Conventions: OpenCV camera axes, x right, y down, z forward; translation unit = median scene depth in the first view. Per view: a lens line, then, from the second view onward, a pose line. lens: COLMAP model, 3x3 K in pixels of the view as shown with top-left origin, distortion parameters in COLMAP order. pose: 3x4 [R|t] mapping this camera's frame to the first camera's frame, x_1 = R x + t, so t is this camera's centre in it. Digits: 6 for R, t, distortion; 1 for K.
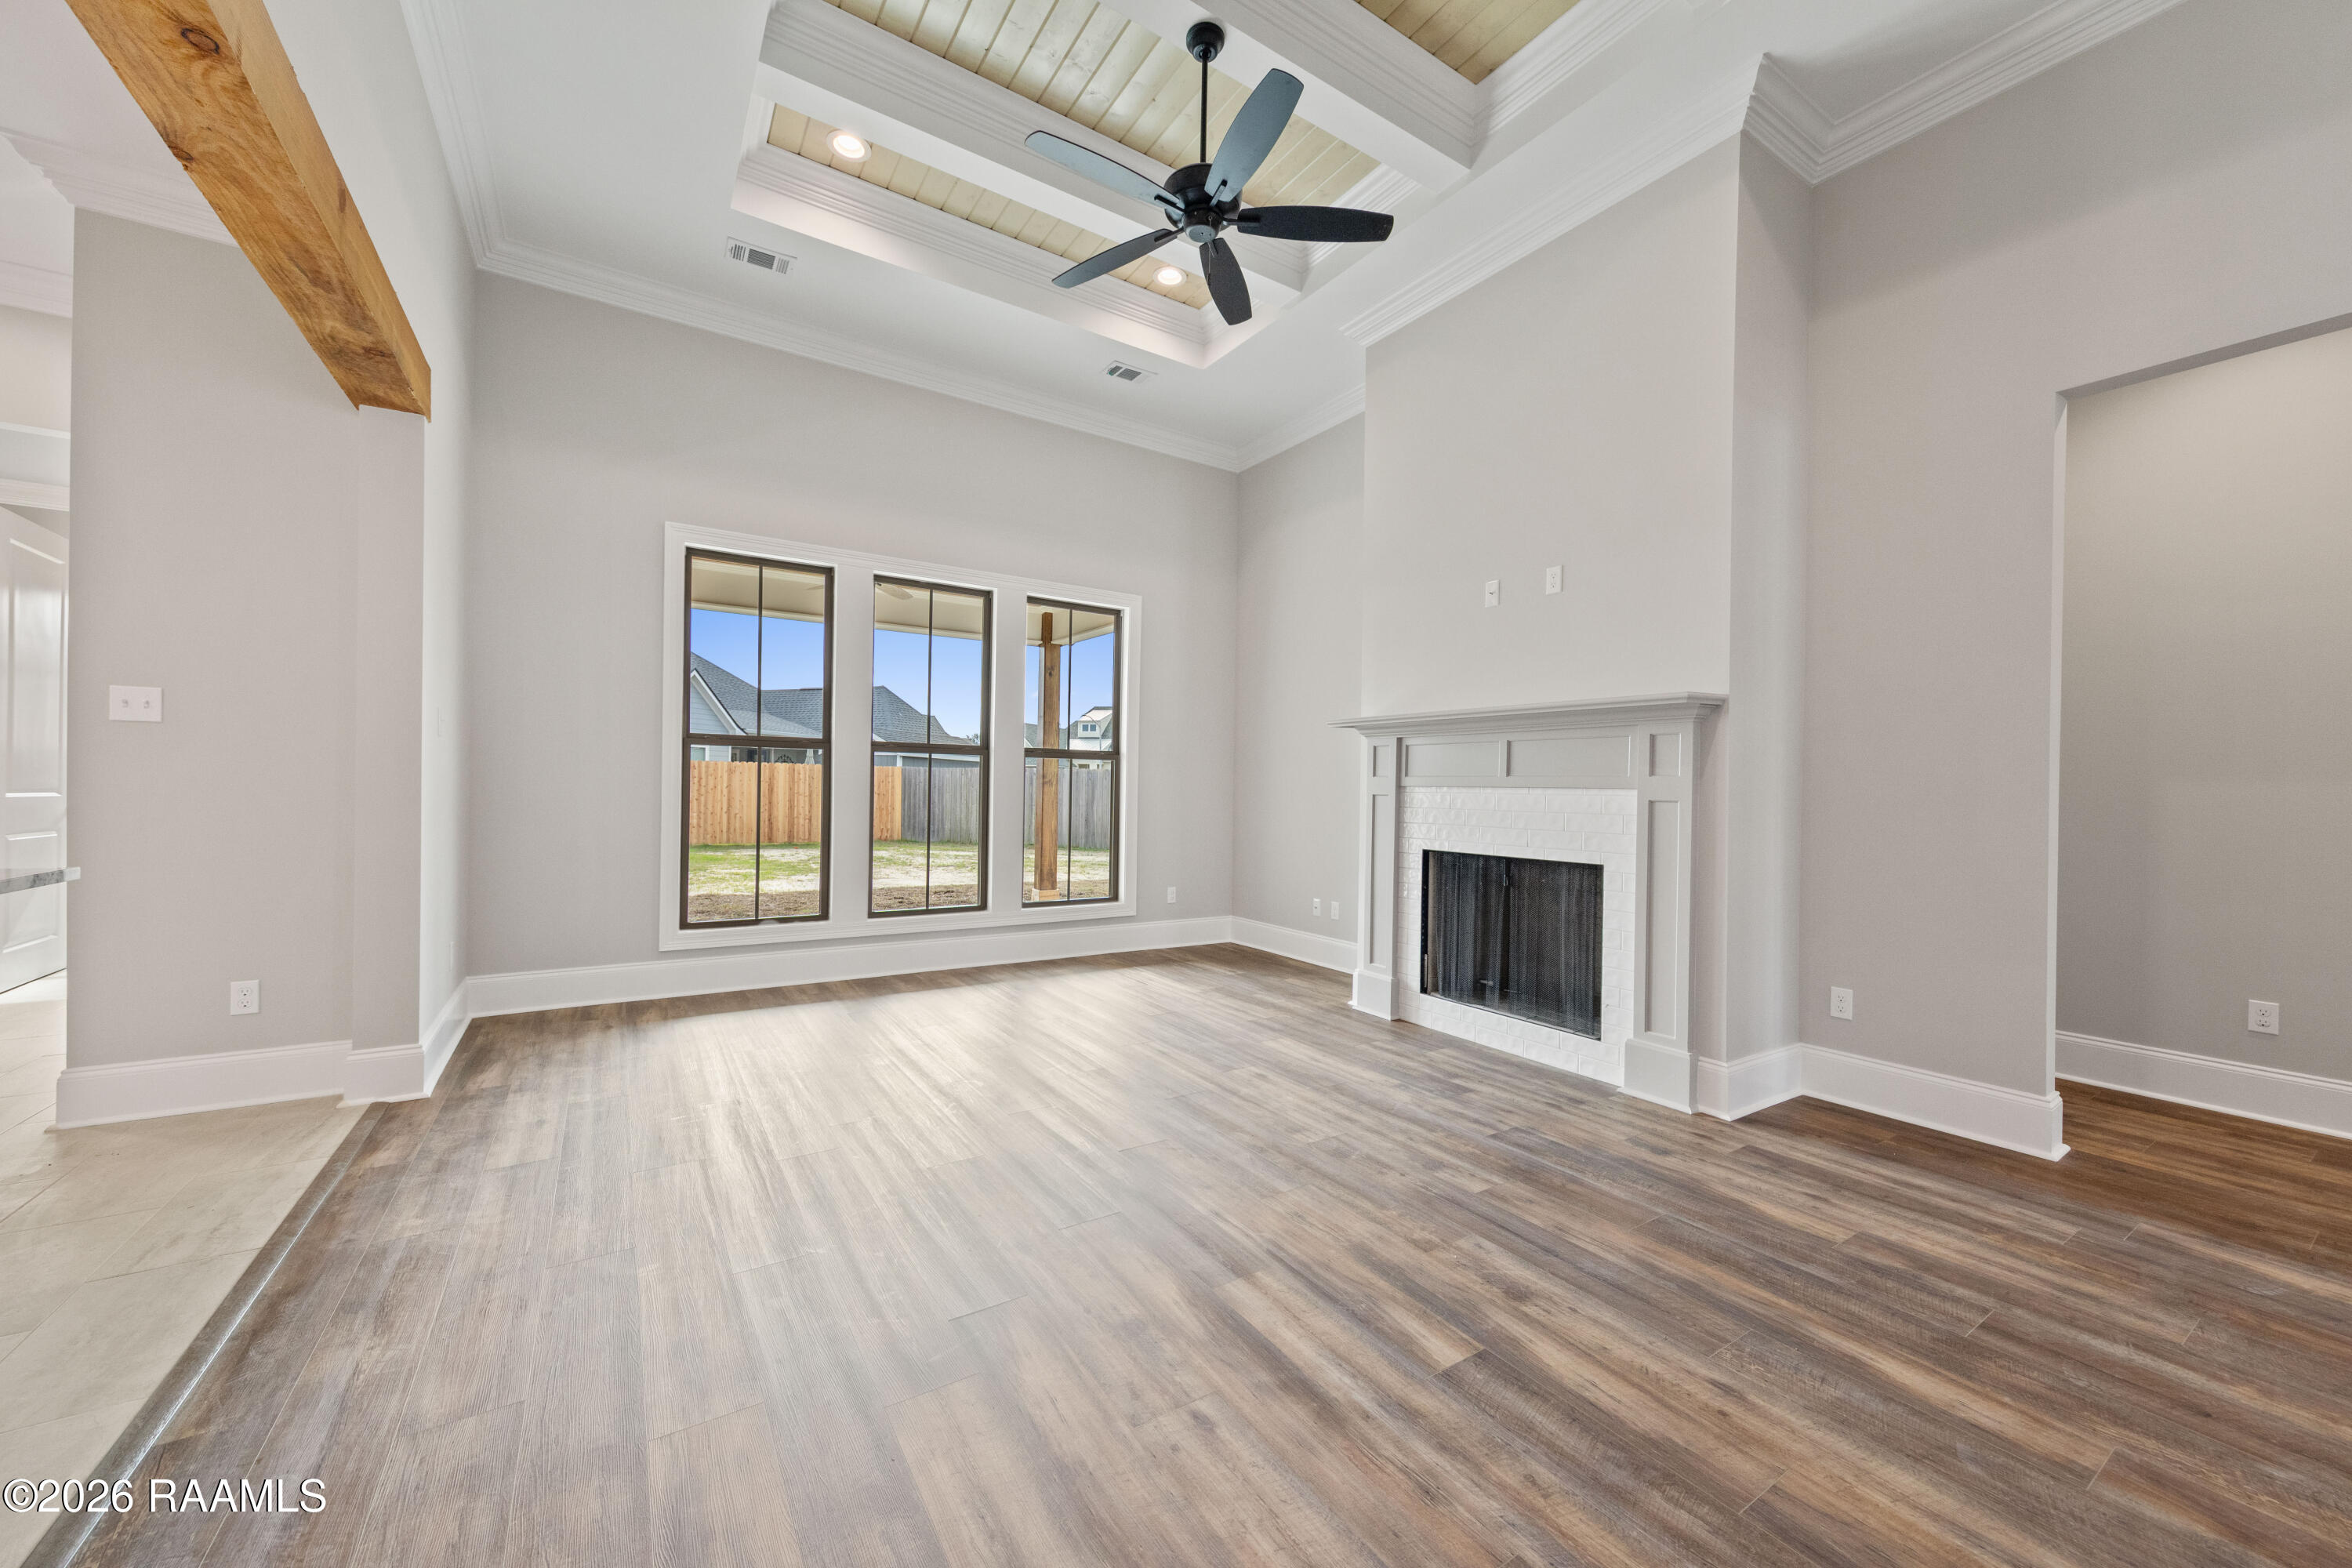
lens RADIAL K [[888.3, 0, 1171.3], [0, 888.3, 800.9], [0, 0, 1]] dist [0.011307, 0.000083]
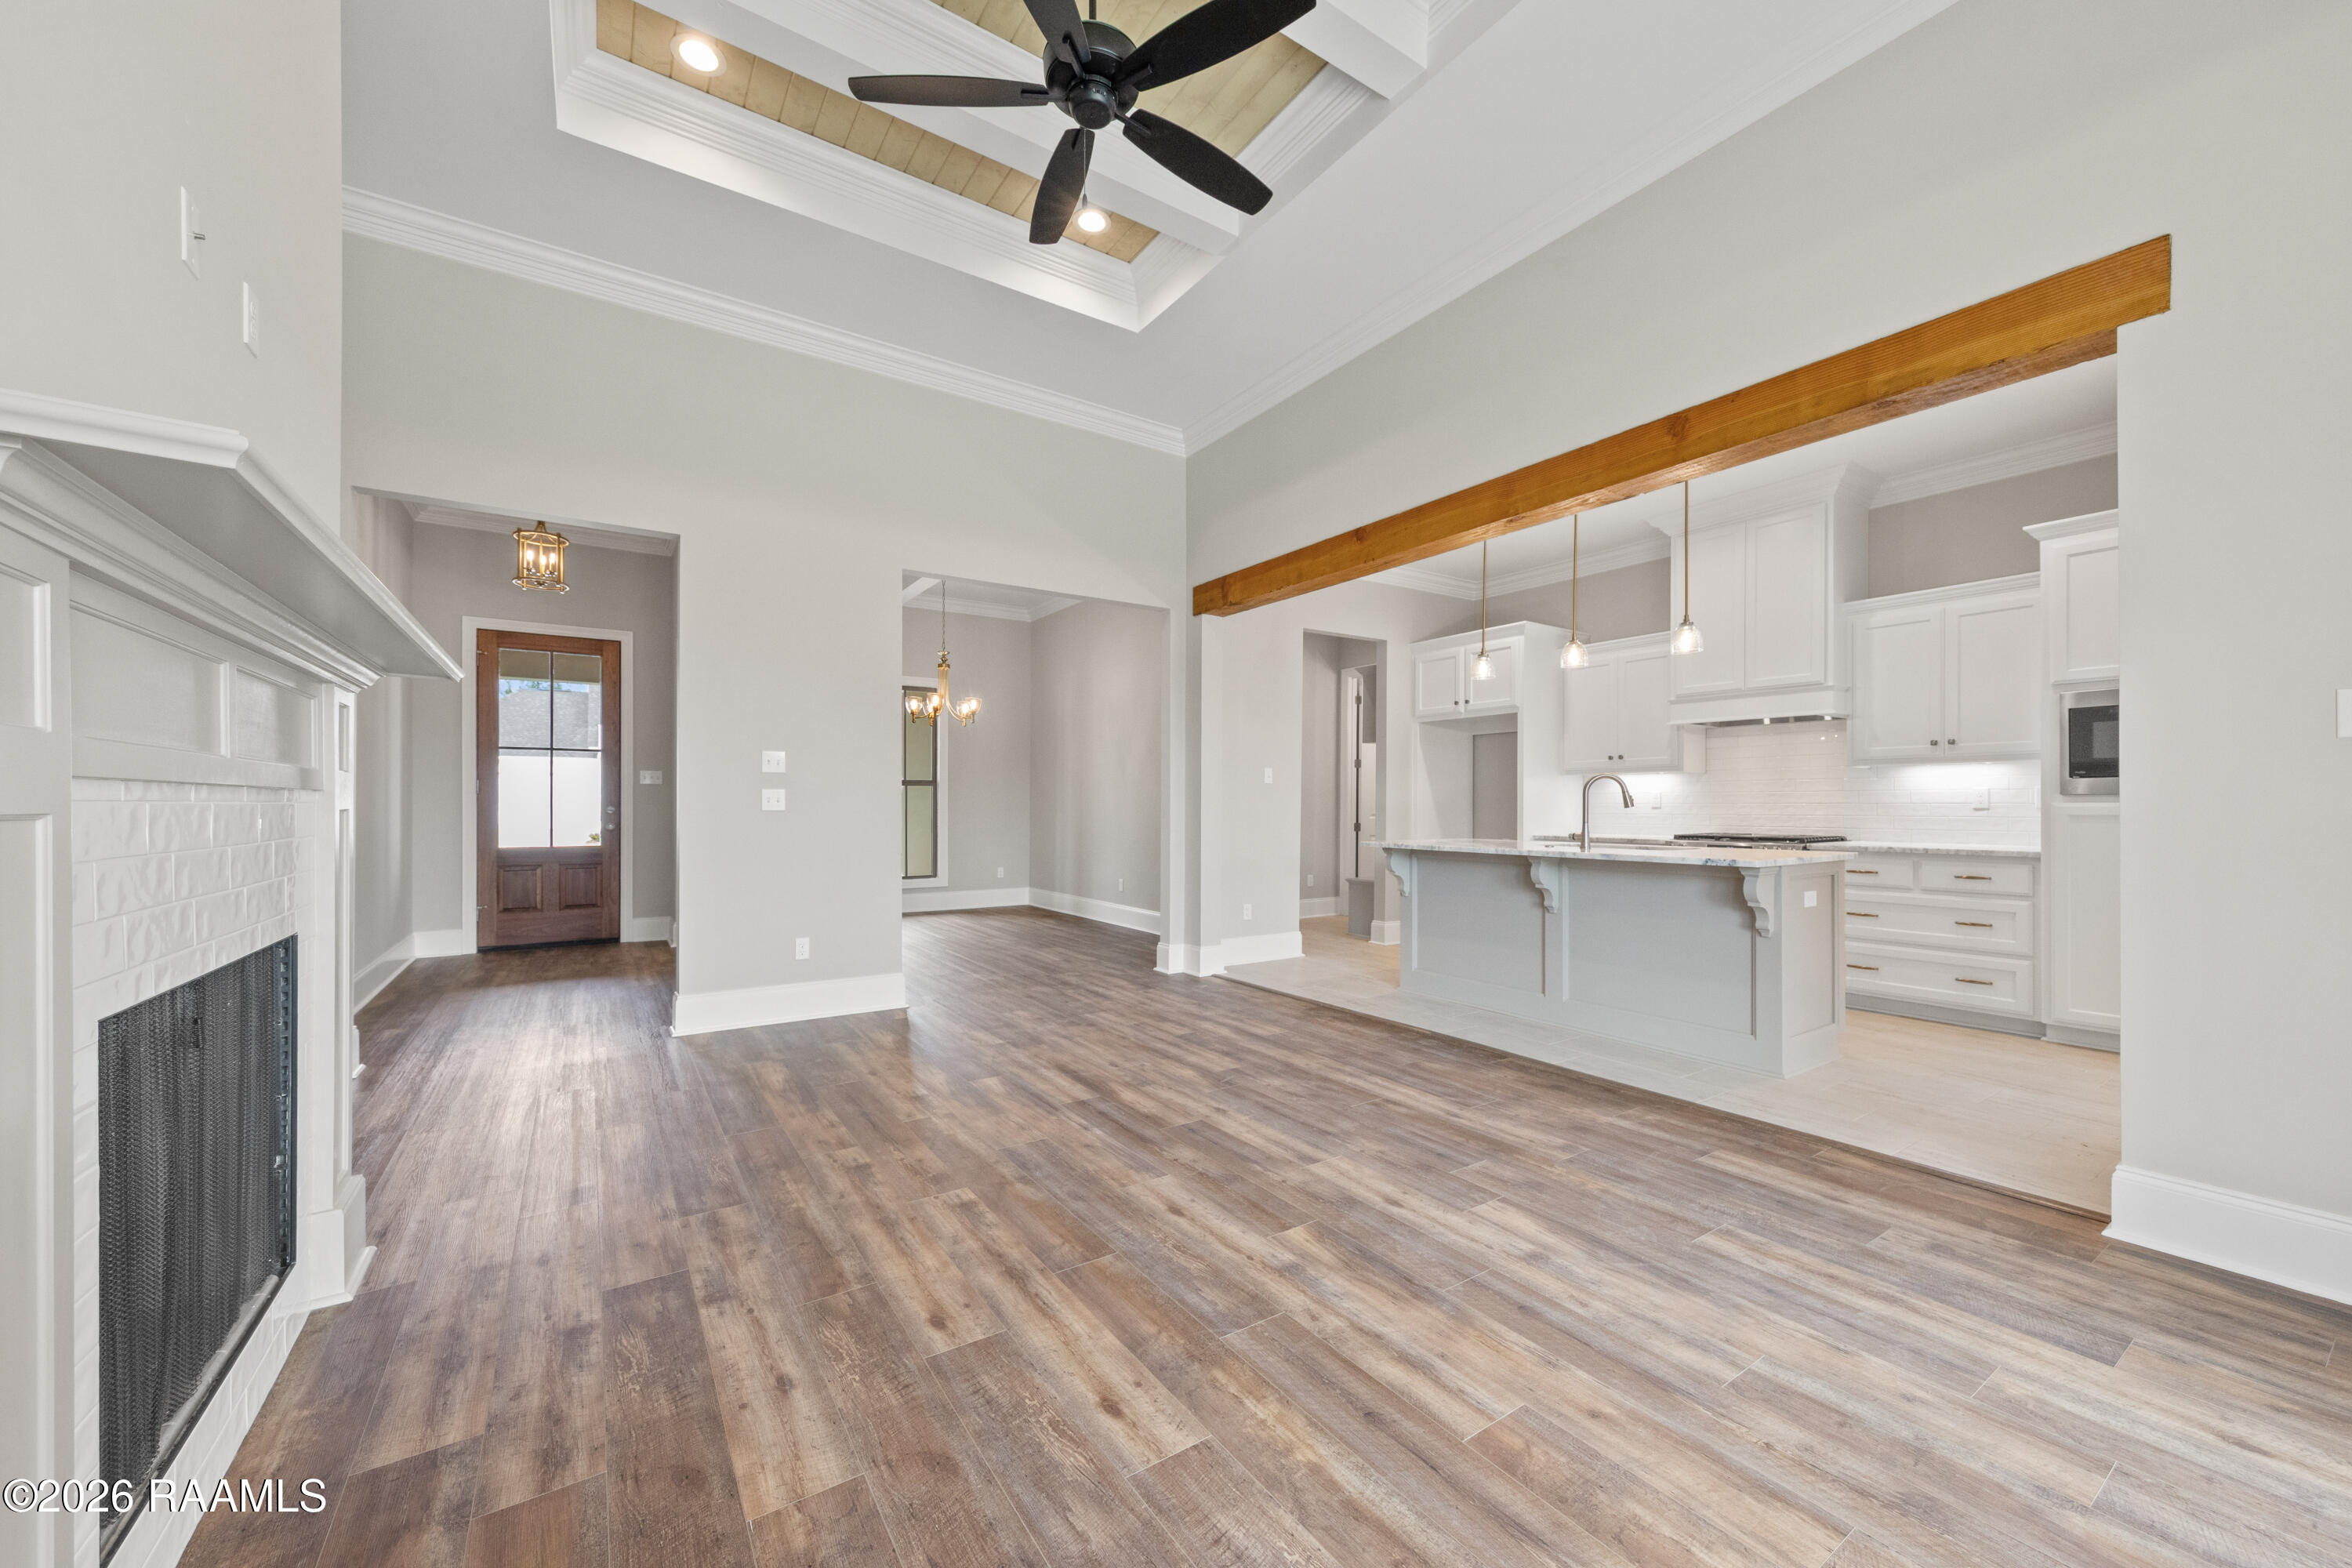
lens RADIAL K [[888.3, 0, 1171.3], [0, 888.3, 800.9], [0, 0, 1]] dist [0.011307, 0.000083]
pose [[-0.999644, -0.017604, -0.020044, -0.033370], [-0.017779, 0.999805, 0.008596, -0.026572], [0.019889, 0.008949, -0.999762, 1.923410]]
